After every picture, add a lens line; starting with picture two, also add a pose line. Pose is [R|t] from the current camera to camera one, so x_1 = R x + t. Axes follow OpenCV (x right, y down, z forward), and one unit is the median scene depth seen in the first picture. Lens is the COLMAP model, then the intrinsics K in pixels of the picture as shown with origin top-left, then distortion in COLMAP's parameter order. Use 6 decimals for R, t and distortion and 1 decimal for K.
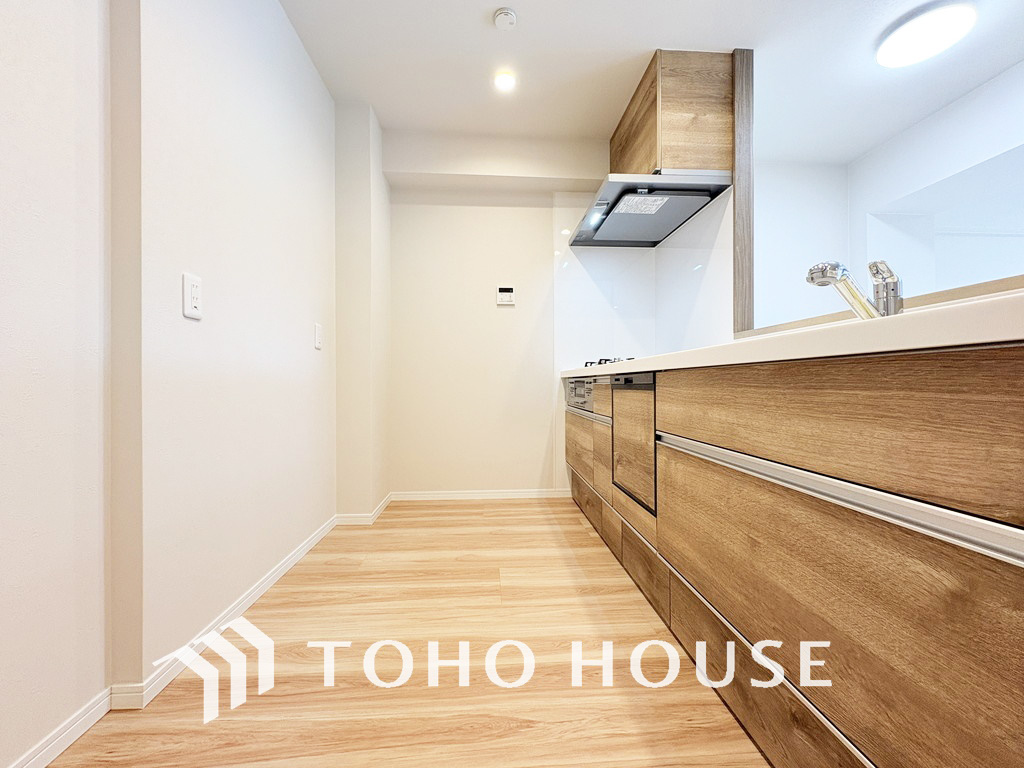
lens RADIAL K [[409.8, 0, 512.0], [0, 409.8, 384.0], [0, 0, 1]] dist [0.001533, 0.000715]
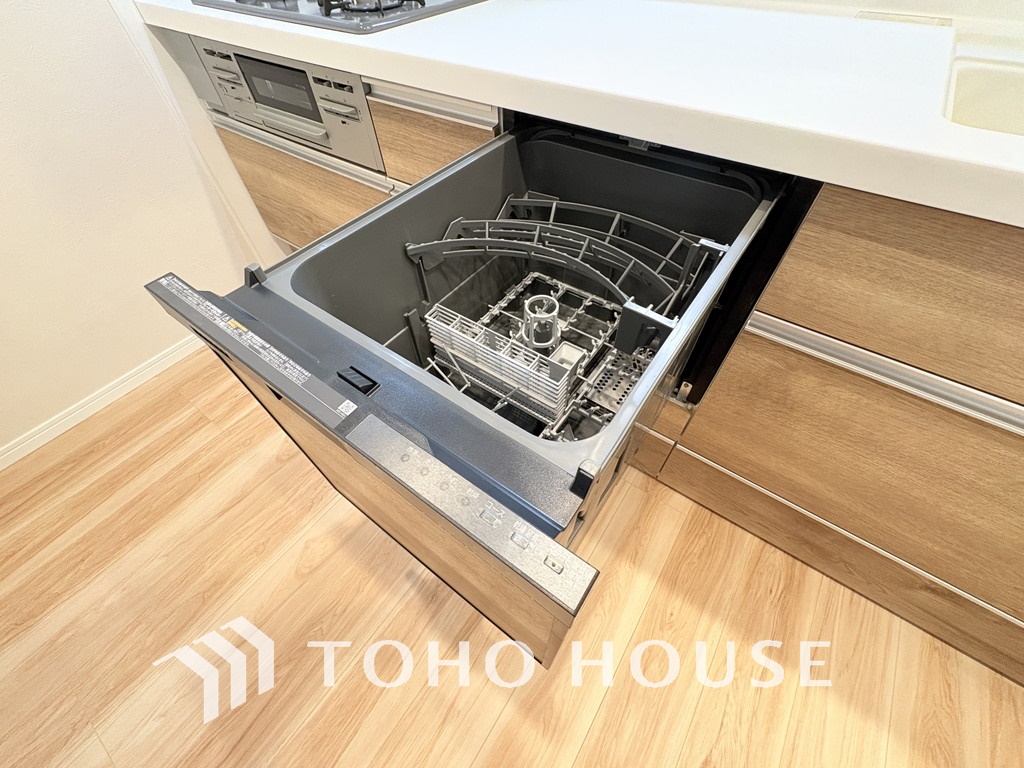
lens RADIAL K [[401.9, 0, 512.0], [0, 401.9, 384.0], [0, 0, 1]] dist [0.000255, 0.000092]
pose [[0.629617, -0.607549, 0.484217, -0.050110], [0.014207, 0.632163, 0.774705, -0.102532], [-0.776776, -0.480888, 0.406653, 0.540659]]
